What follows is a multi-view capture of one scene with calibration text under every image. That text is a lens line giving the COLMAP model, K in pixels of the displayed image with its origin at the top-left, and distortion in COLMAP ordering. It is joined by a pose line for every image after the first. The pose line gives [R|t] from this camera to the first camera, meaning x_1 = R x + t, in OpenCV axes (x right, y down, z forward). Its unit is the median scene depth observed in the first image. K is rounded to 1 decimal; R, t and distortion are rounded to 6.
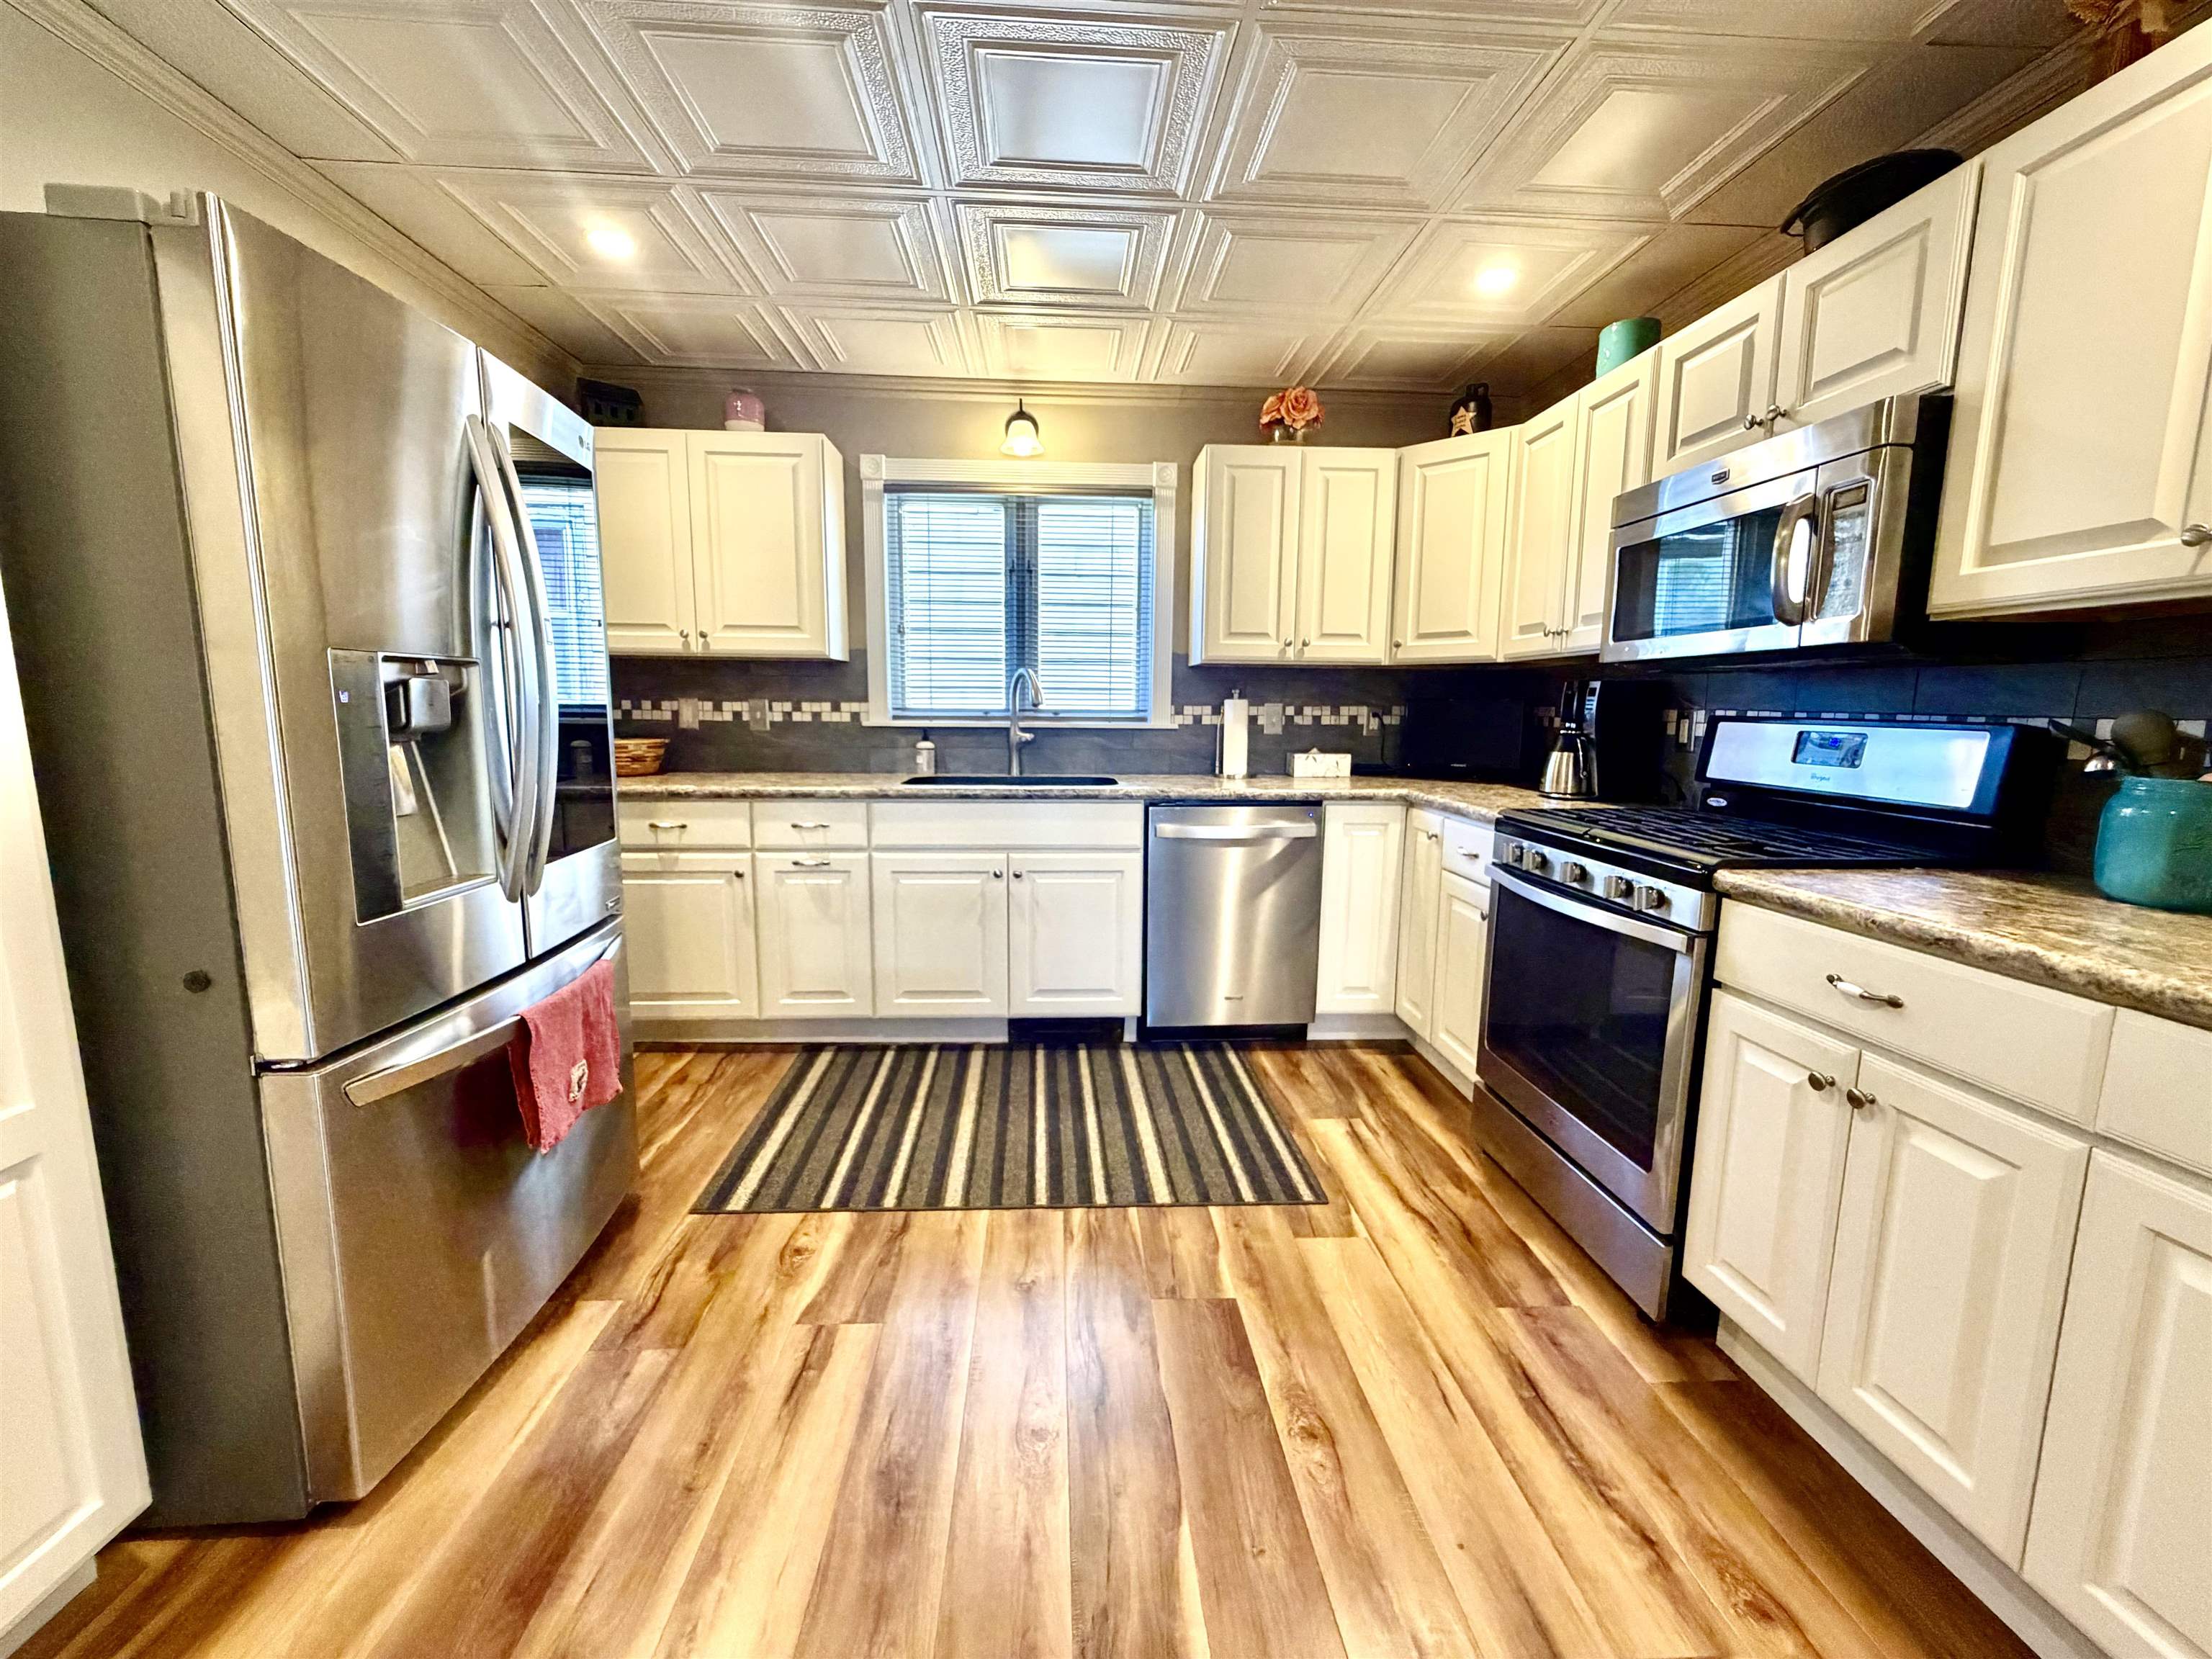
lens RADIAL K [[884.6, 0, 1102.1], [0, 884.6, 829.4], [0, 0, 1]] dist [0.001065, 0.000614]
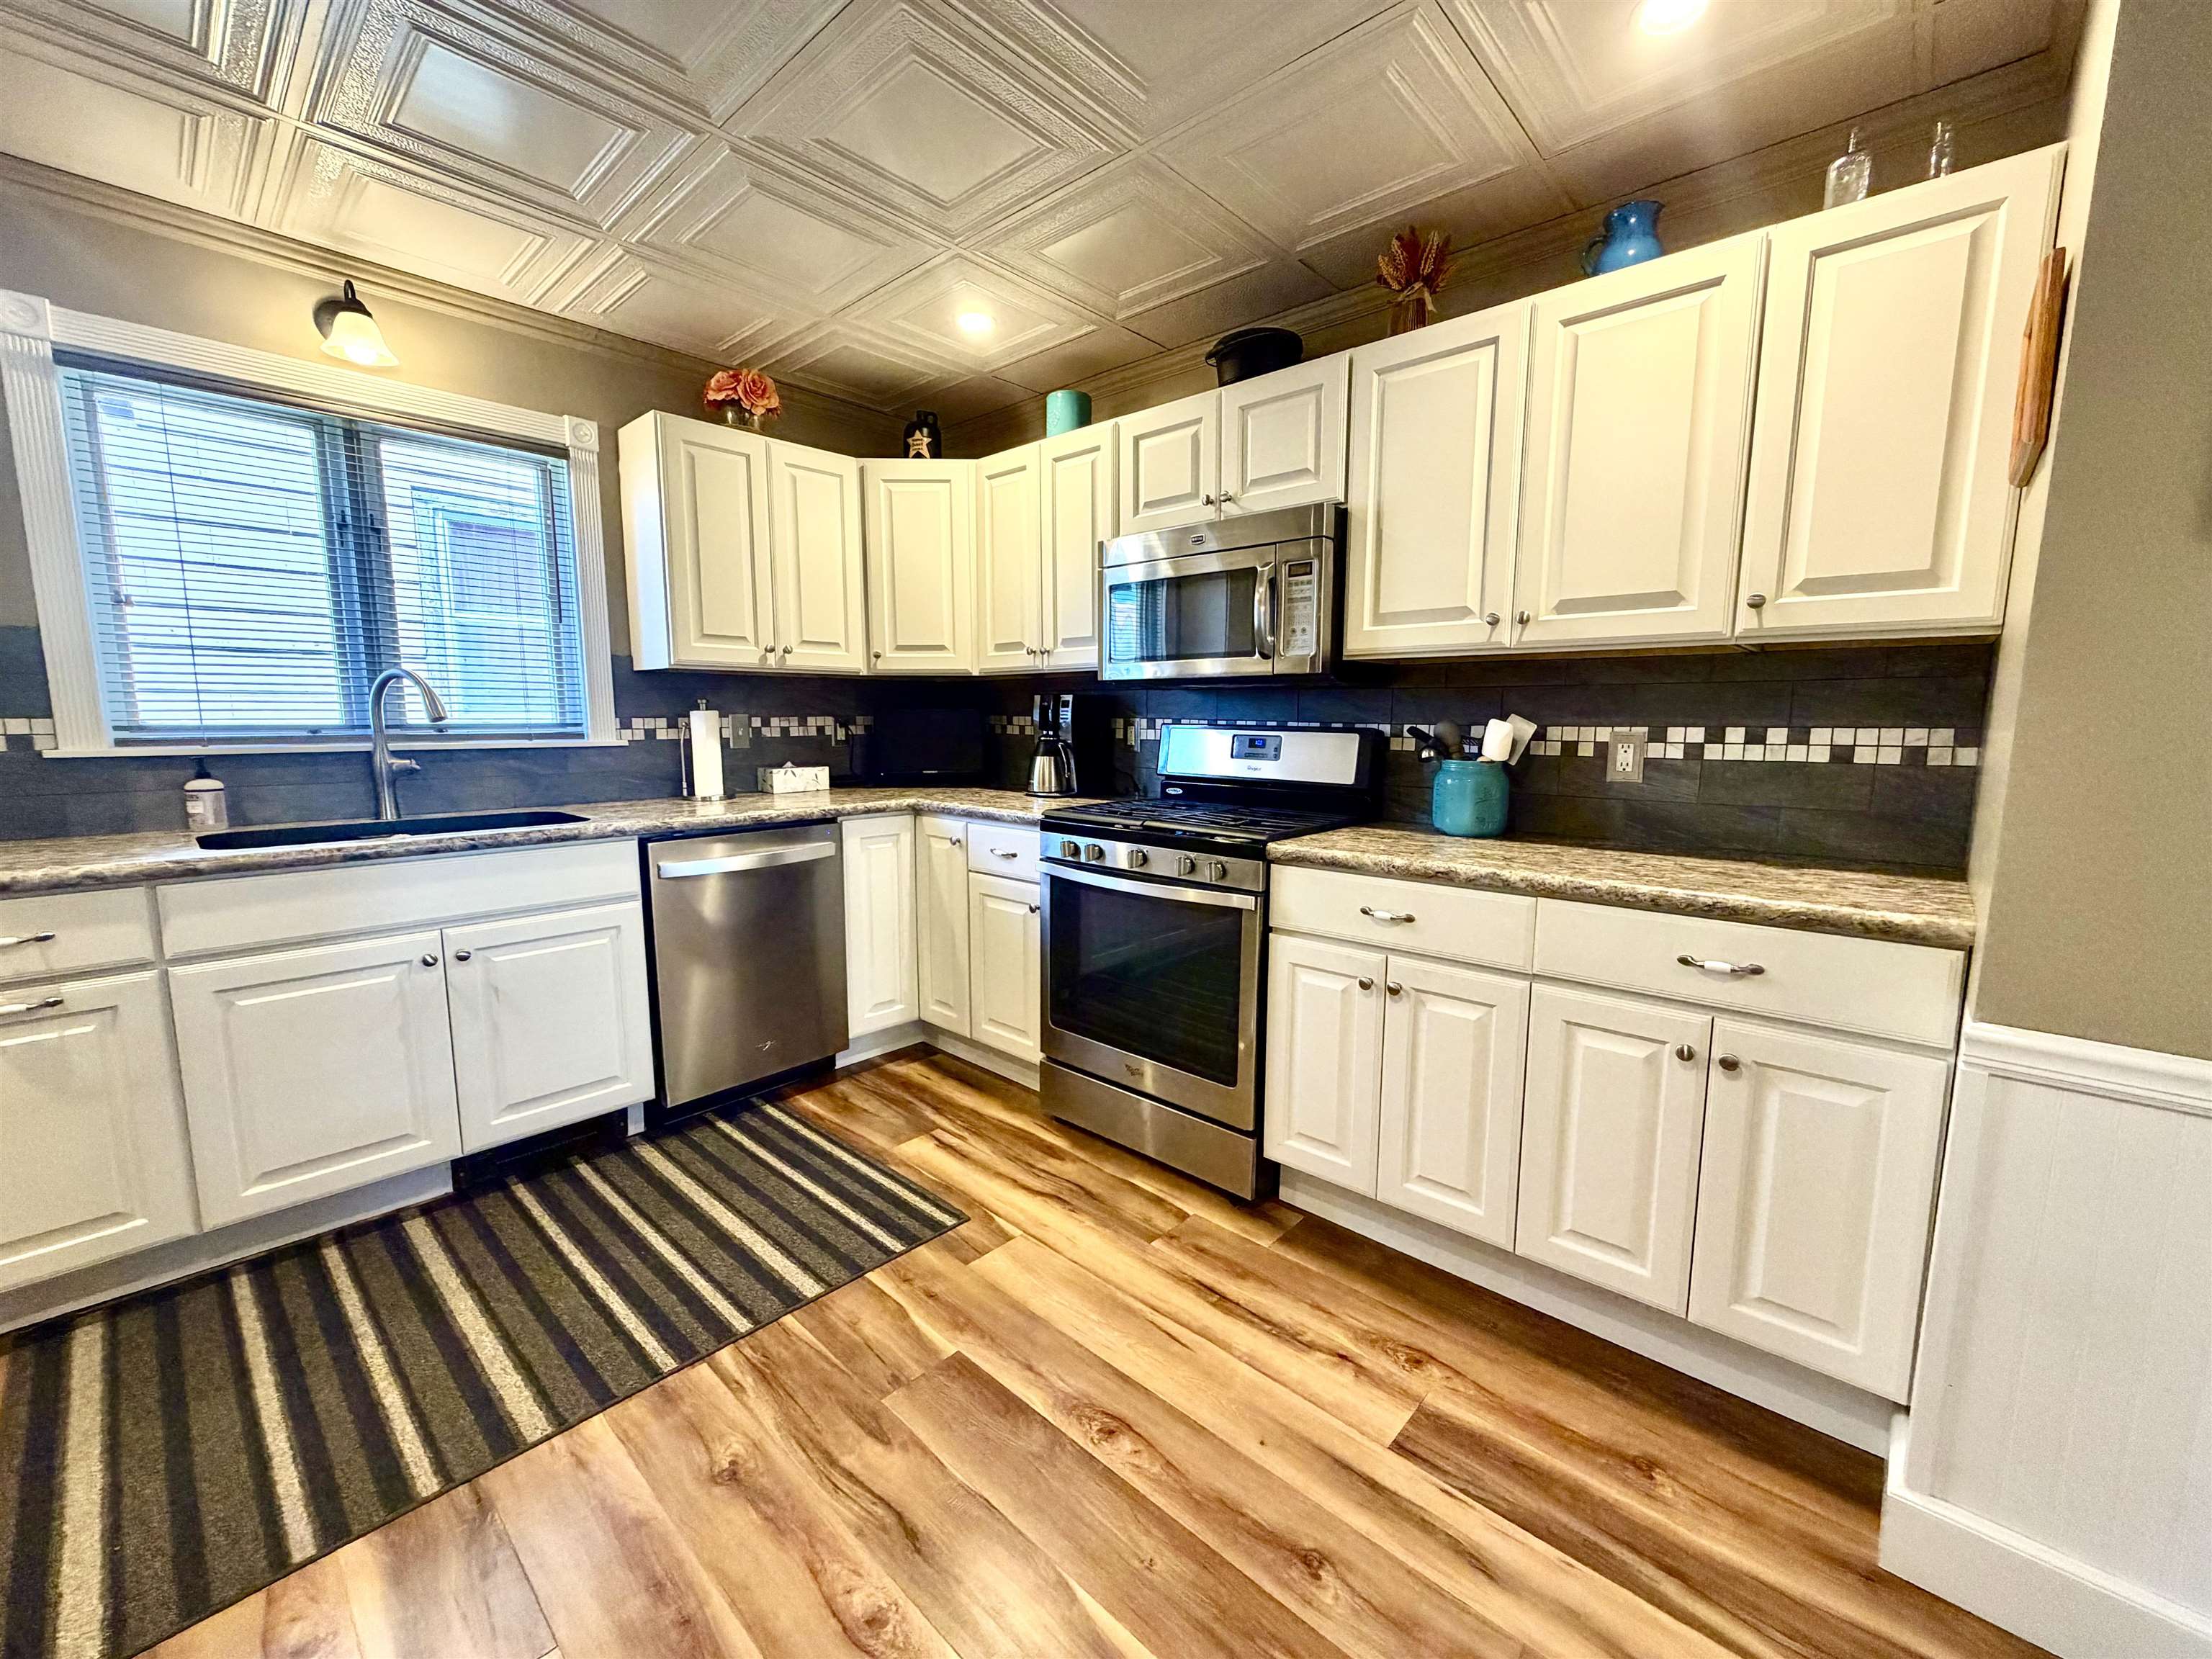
lens RADIAL K [[881.2, 0, 1102.8], [0, 881.2, 830.3], [0, 0, 1]] dist [-0.000712, 0.000289]
pose [[0.717744, -0.098256, 0.689340, -0.206674], [0.100372, 0.994254, 0.037209, -0.025435], [-0.689035, 0.042483, 0.723482, 0.120052]]
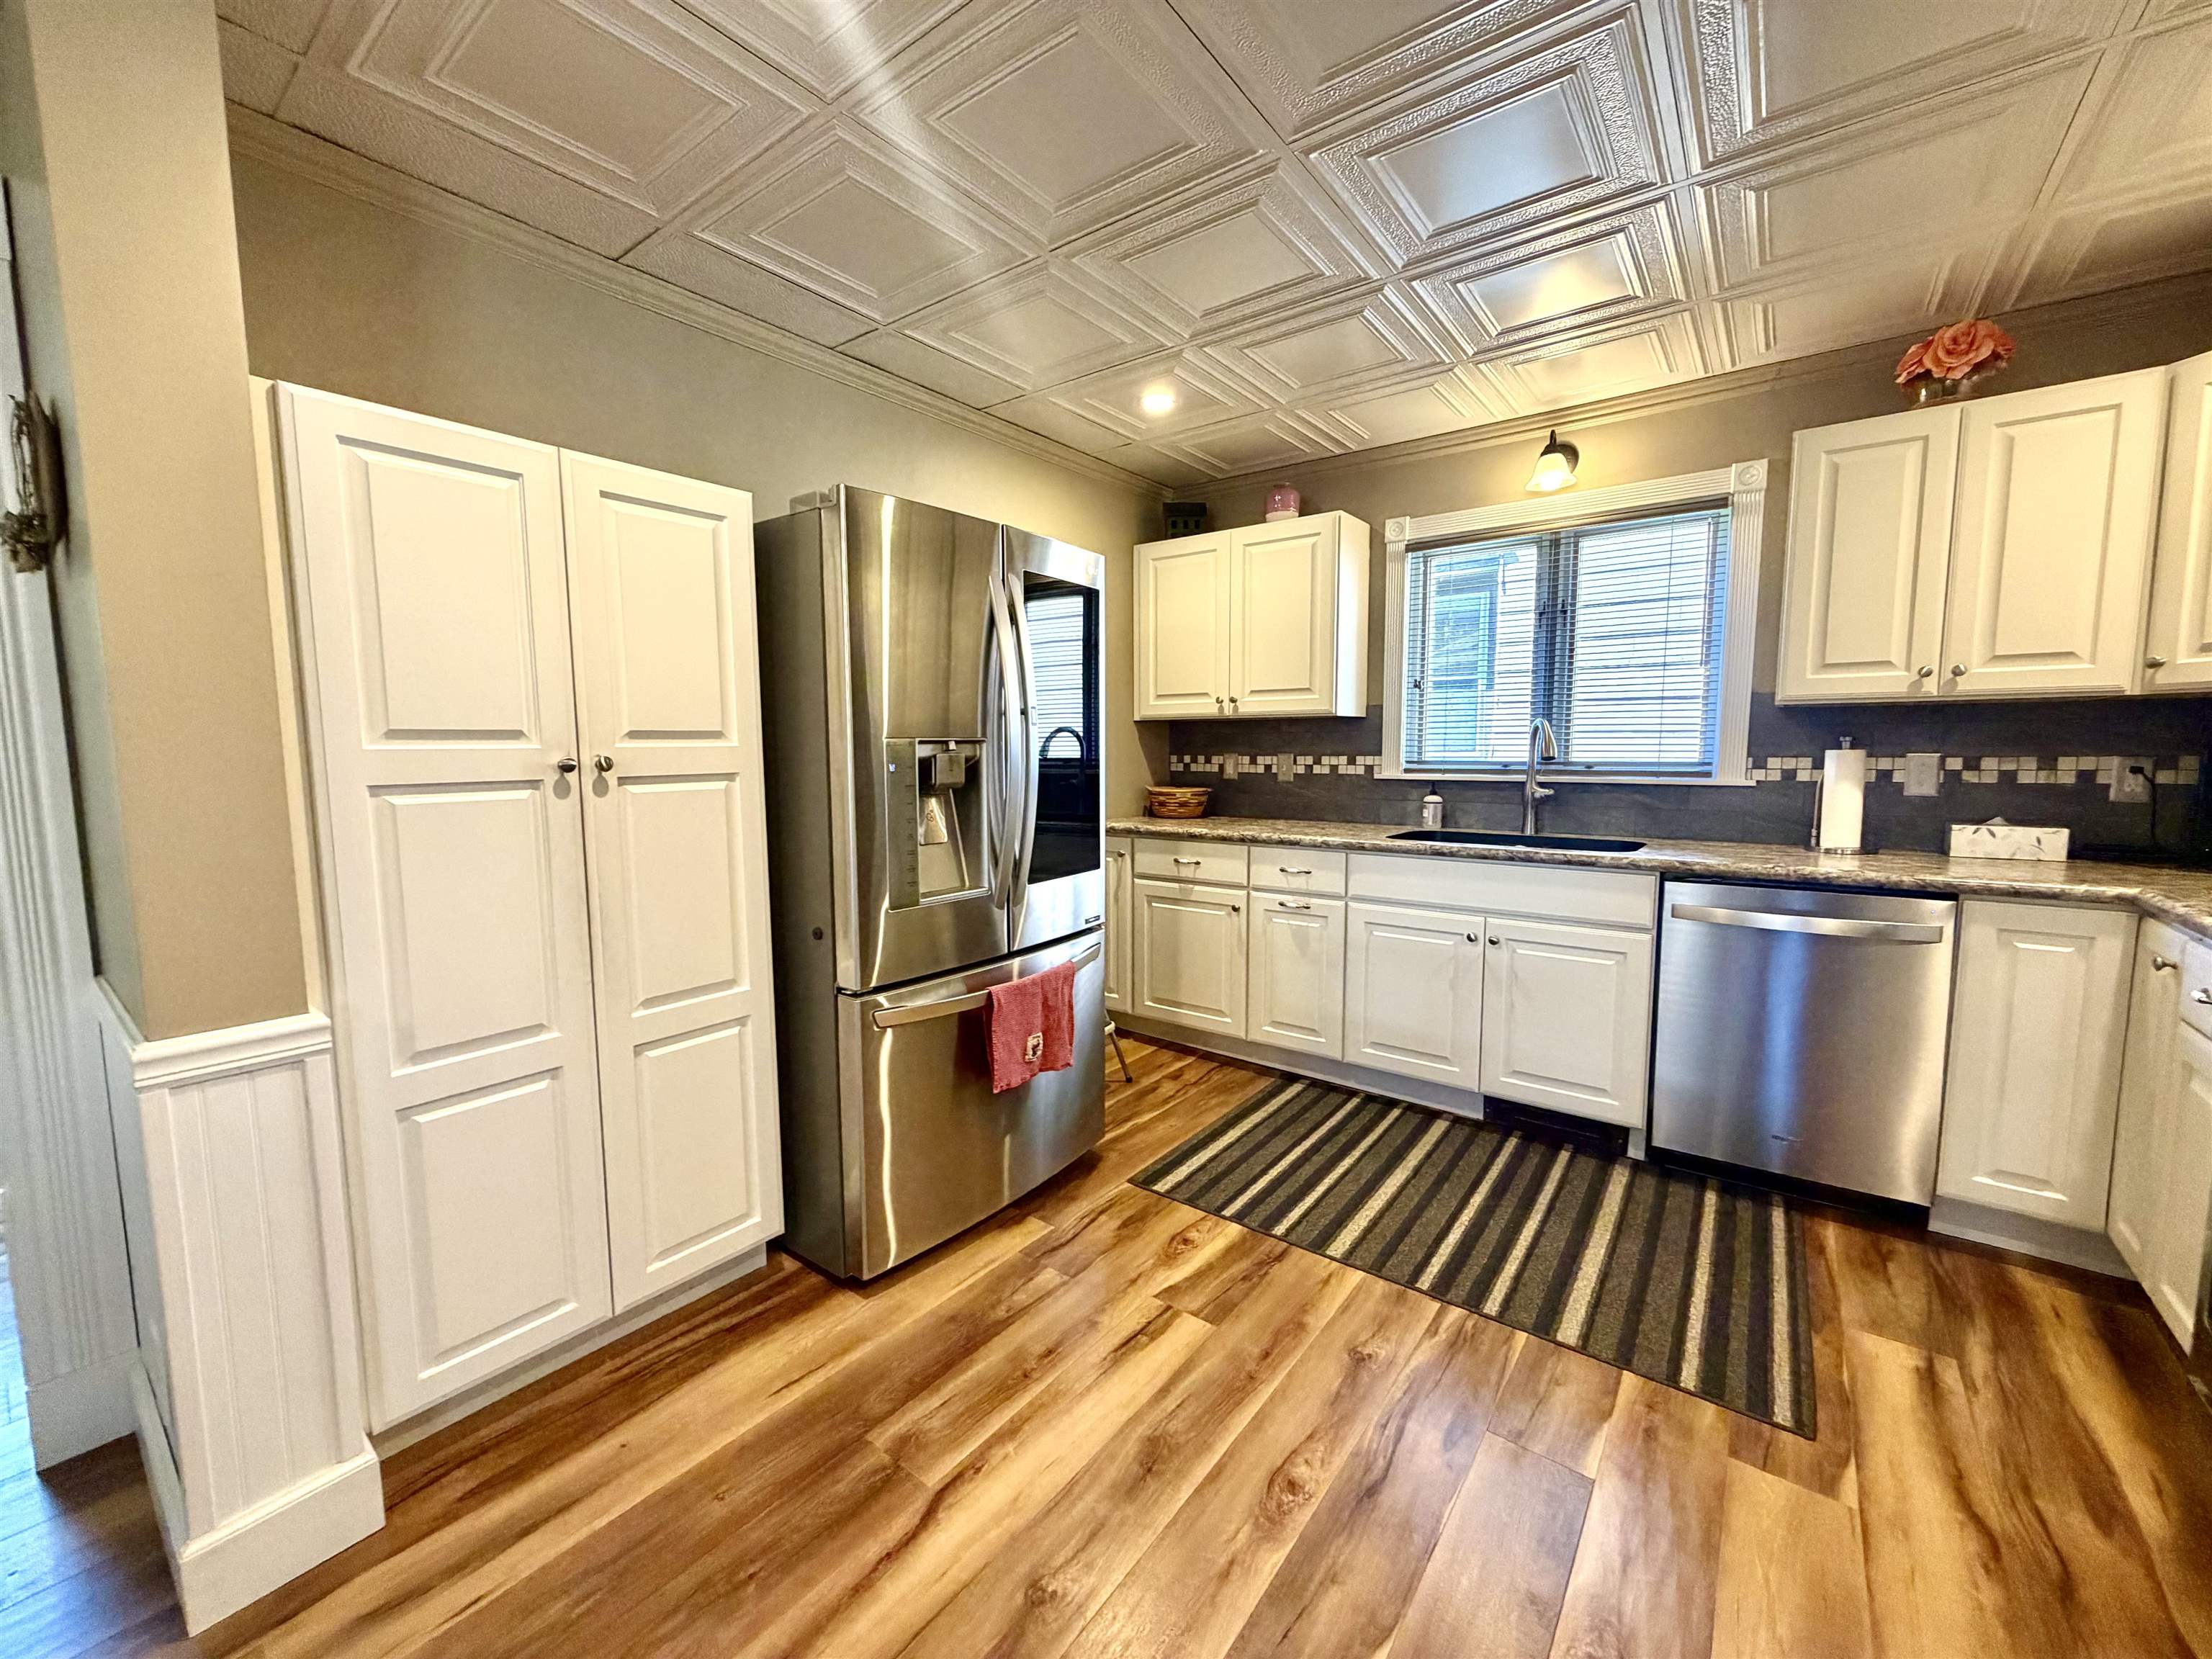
lens RADIAL K [[881.2, 0, 1102.8], [0, 881.2, 830.3], [0, 0, 1]] dist [-0.000712, 0.000289]
pose [[0.755513, 0.049174, -0.653286, 0.195260], [-0.079570, 0.996684, -0.016999, -0.016710], [0.650284, 0.064825, 0.756921, 0.022181]]
